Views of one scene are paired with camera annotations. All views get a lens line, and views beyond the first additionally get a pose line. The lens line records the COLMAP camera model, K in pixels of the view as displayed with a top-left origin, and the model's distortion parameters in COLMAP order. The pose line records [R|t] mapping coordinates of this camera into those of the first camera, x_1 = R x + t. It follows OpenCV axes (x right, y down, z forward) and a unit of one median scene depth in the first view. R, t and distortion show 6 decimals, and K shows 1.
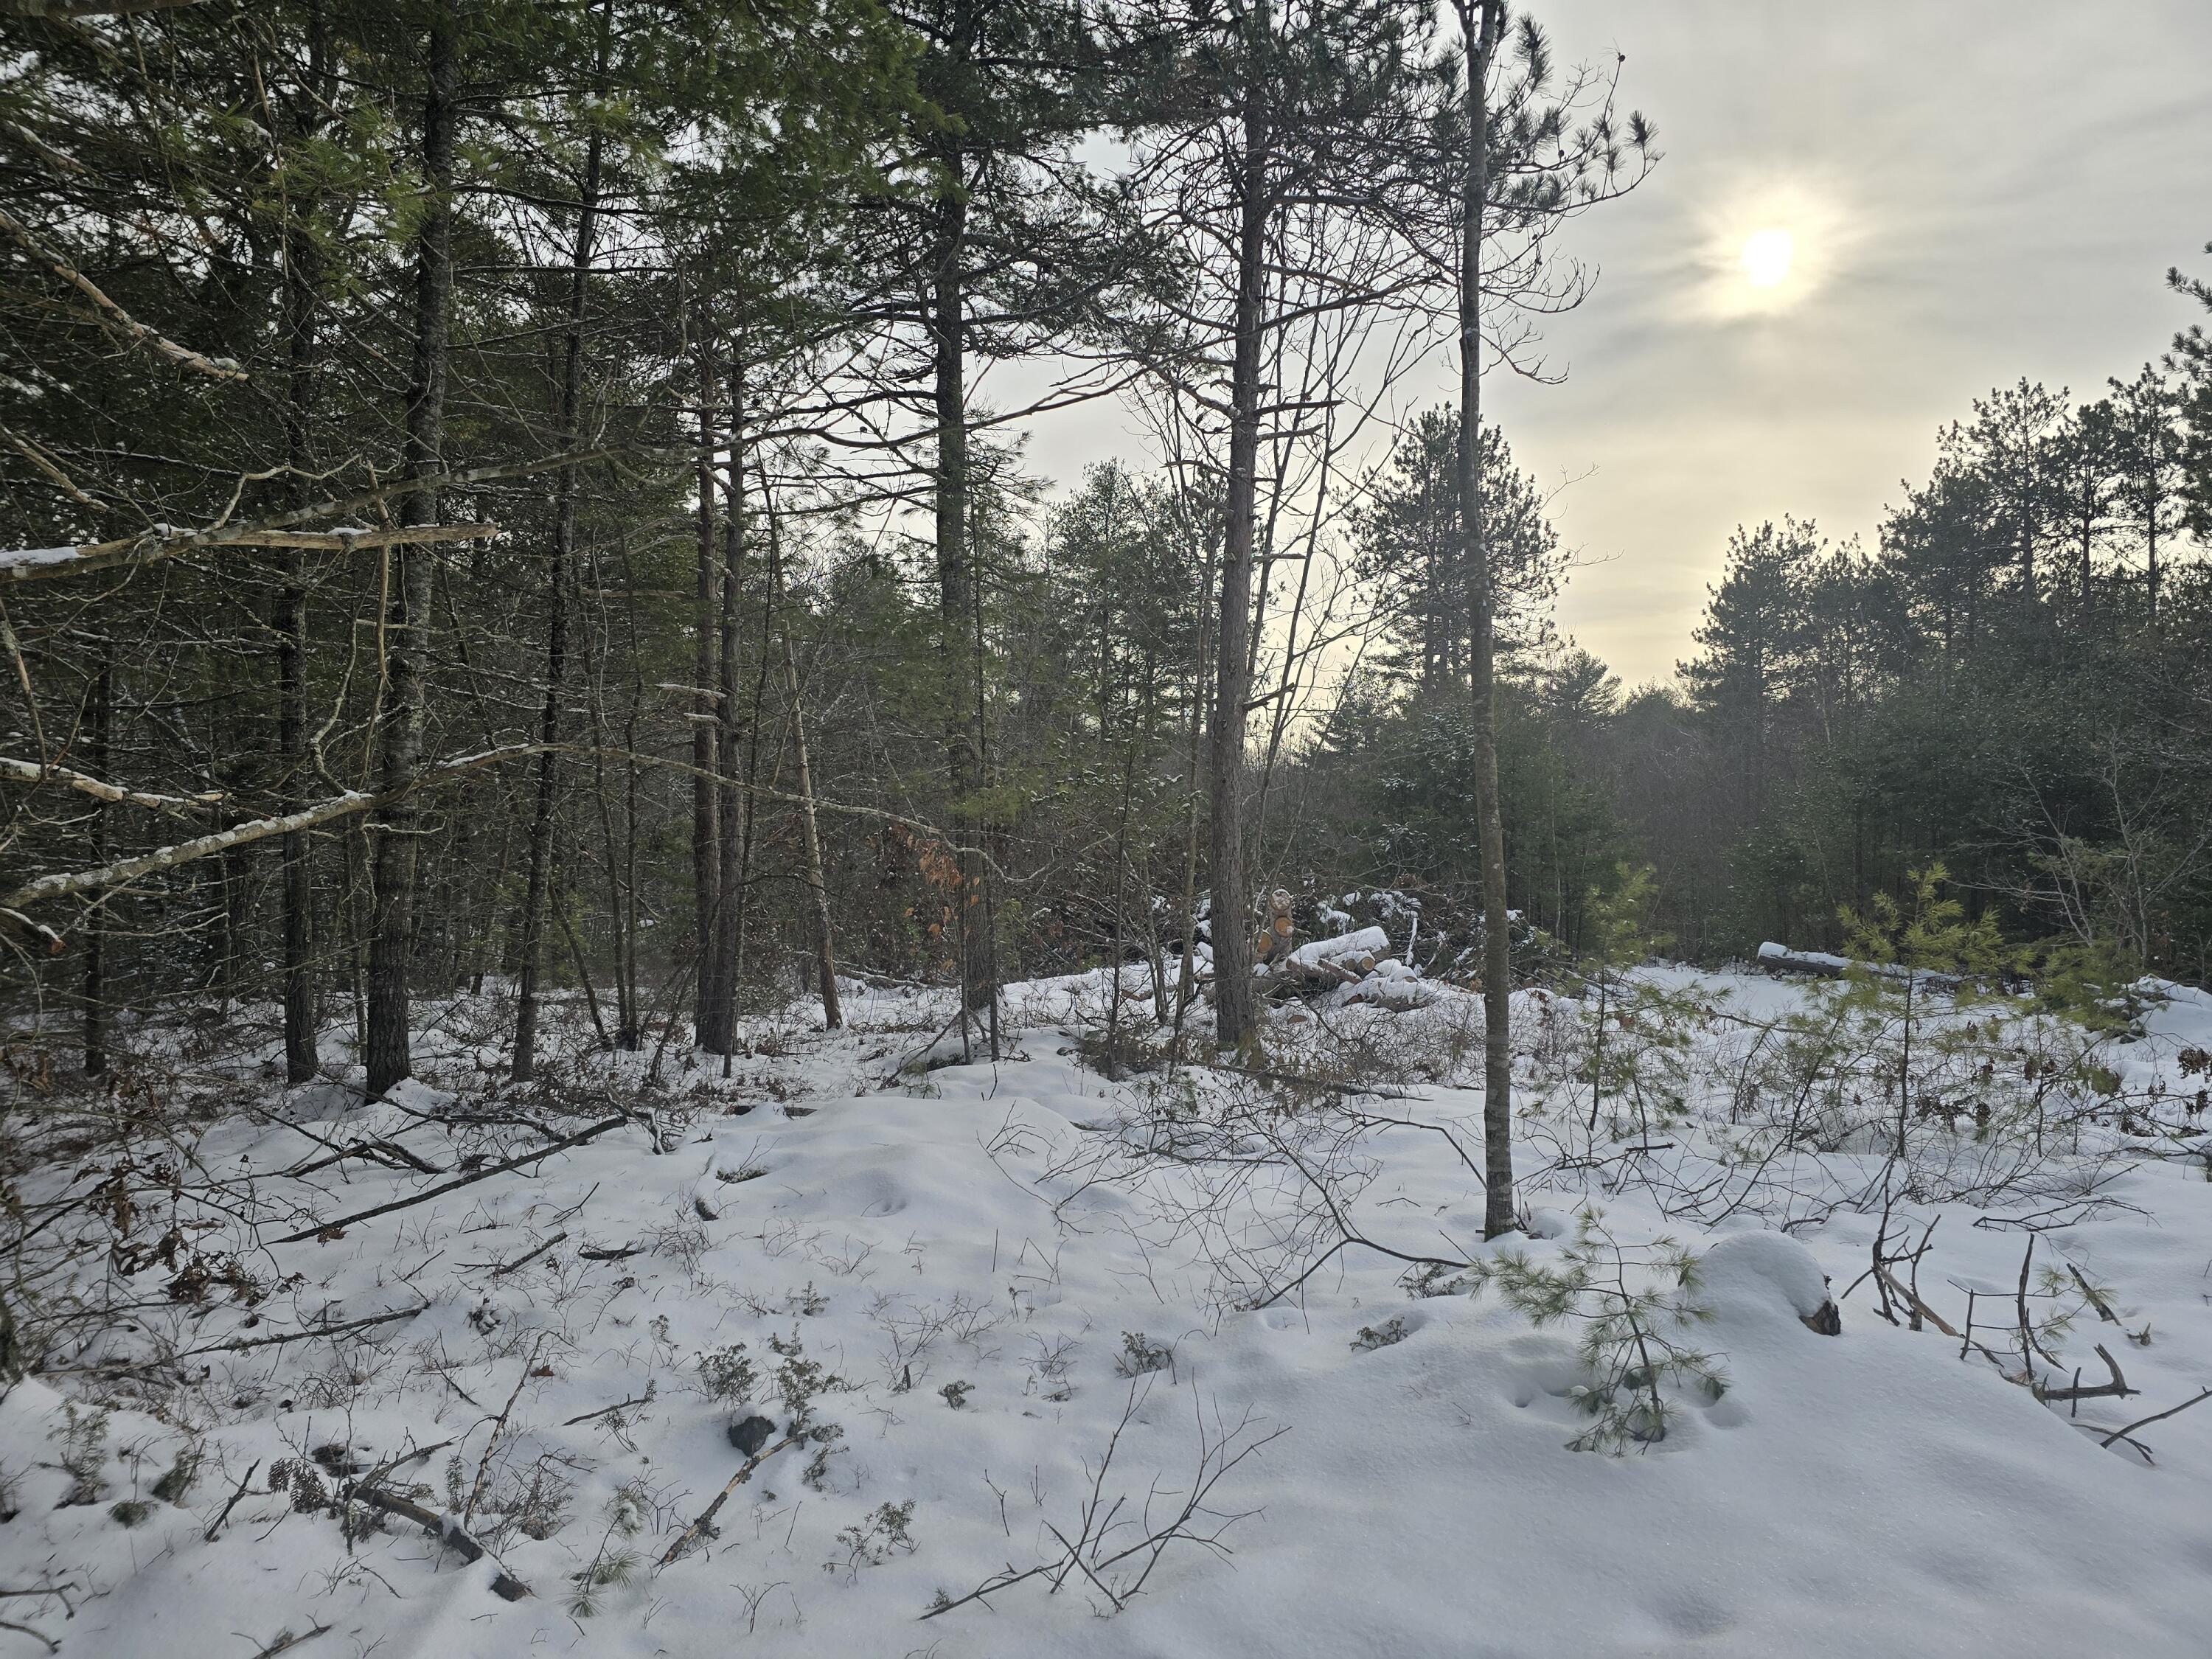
lens RADIAL K [[1468.5, 0, 1105.6], [0, 1468.5, 806.5], [0, 0, 1]] dist [0.079937, -0.080622]
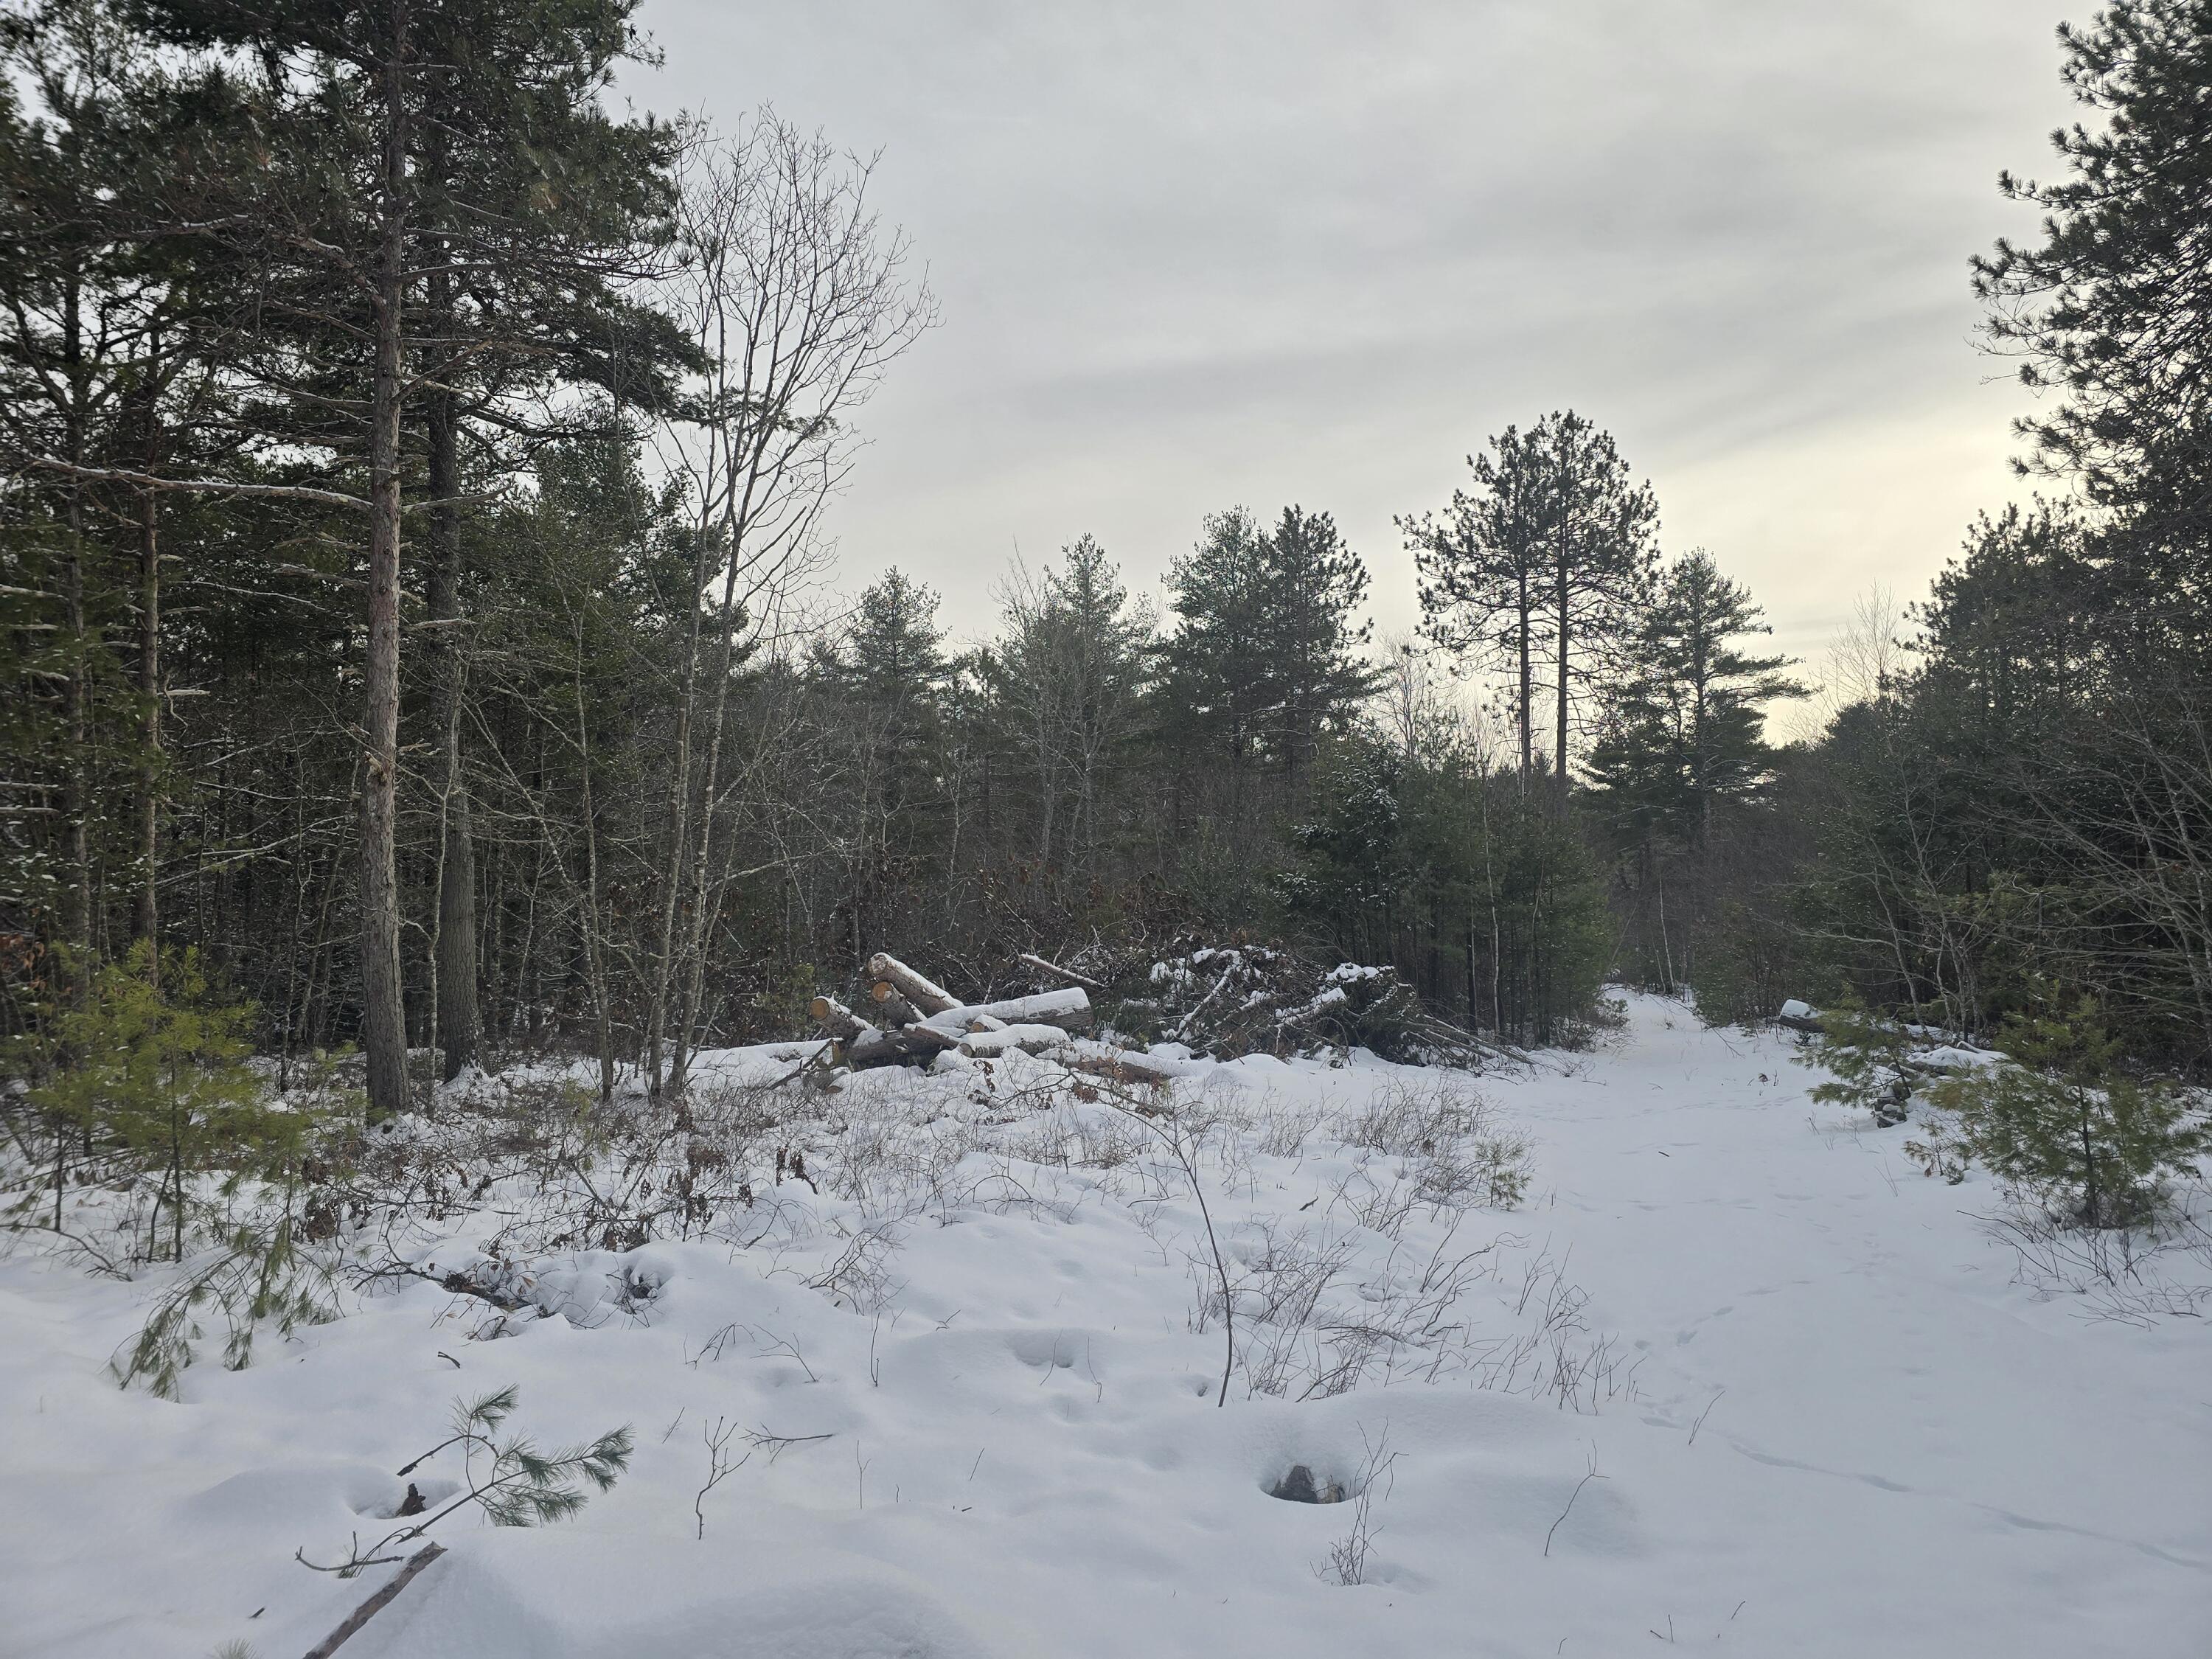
lens RADIAL K [[1468.1, 0, 1108.1], [0, 1468.1, 804.6], [0, 0, 1]] dist [0.085463, -0.090867]
pose [[0.958274, -0.042047, -0.282742, 1.071998], [0.031075, 0.998584, -0.043181, 0.013651], [0.284157, 0.032593, 0.958223, 0.212092]]
